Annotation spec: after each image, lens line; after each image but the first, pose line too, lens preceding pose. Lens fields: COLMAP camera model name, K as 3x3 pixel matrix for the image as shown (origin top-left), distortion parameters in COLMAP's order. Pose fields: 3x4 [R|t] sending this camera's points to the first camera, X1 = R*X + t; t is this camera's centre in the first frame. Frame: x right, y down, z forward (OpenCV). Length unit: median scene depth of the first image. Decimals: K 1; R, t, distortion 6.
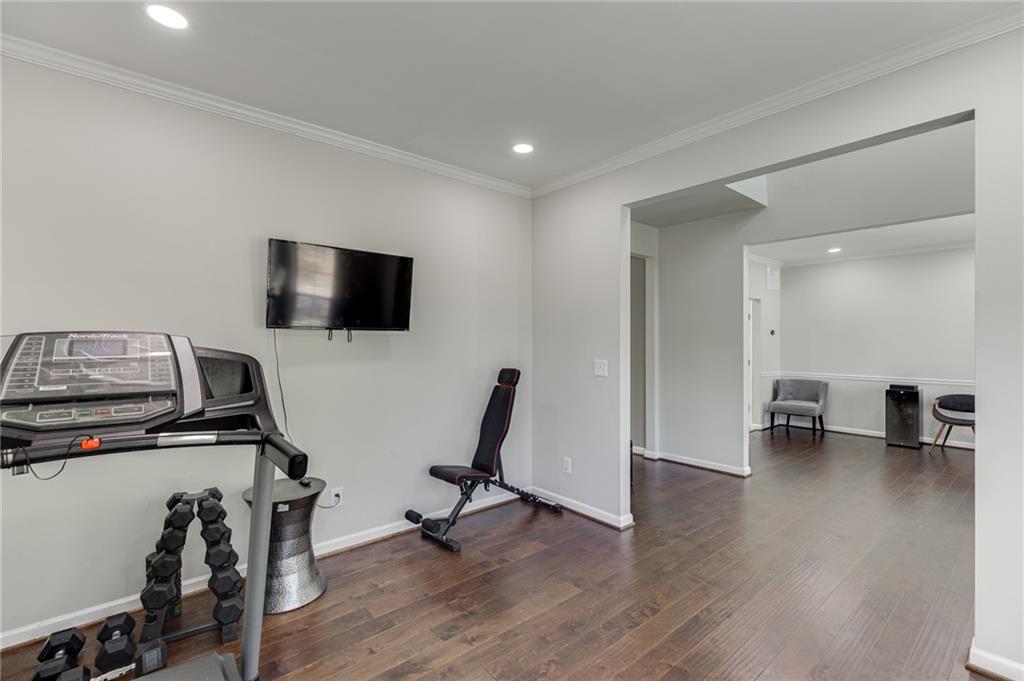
lens RADIAL K [[455.1, 0, 520.8], [0, 455.1, 340.7], [0, 0, 1]] dist [0.007496, -0.001478]
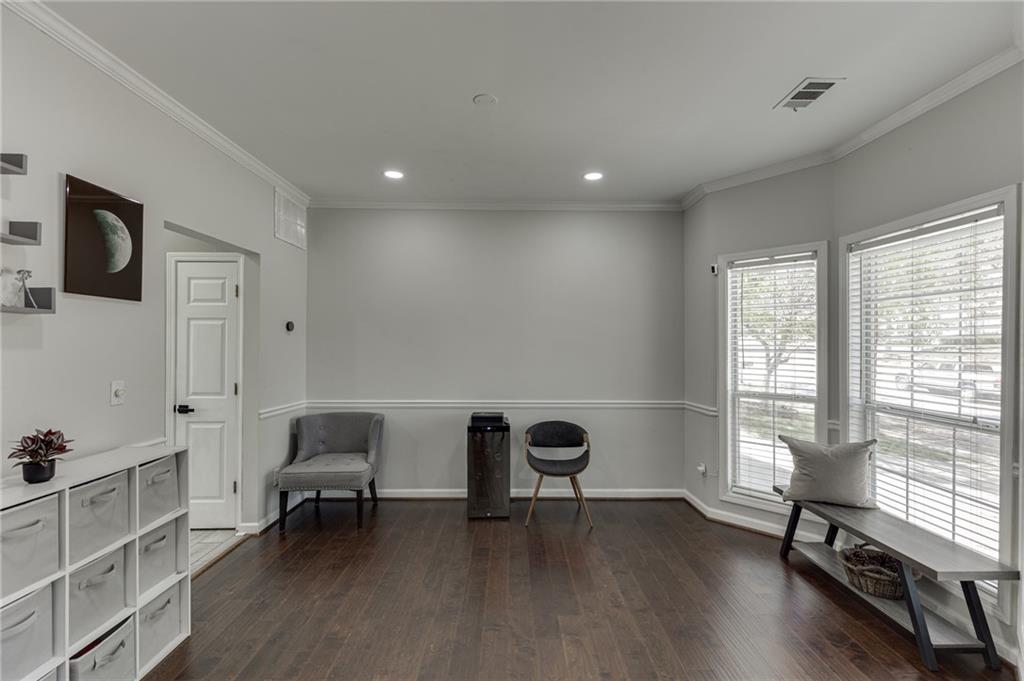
lens RADIAL K [[455.1, 0, 519.4], [0, 455.1, 343.8], [0, 0, 1]] dist [0.007496, -0.001478]
pose [[0.633338, 0.001553, 0.773874, 0.334352], [-0.000713, 0.999999, -0.001424, 0.002091], [-0.773875, 0.000350, 0.633339, 0.498487]]
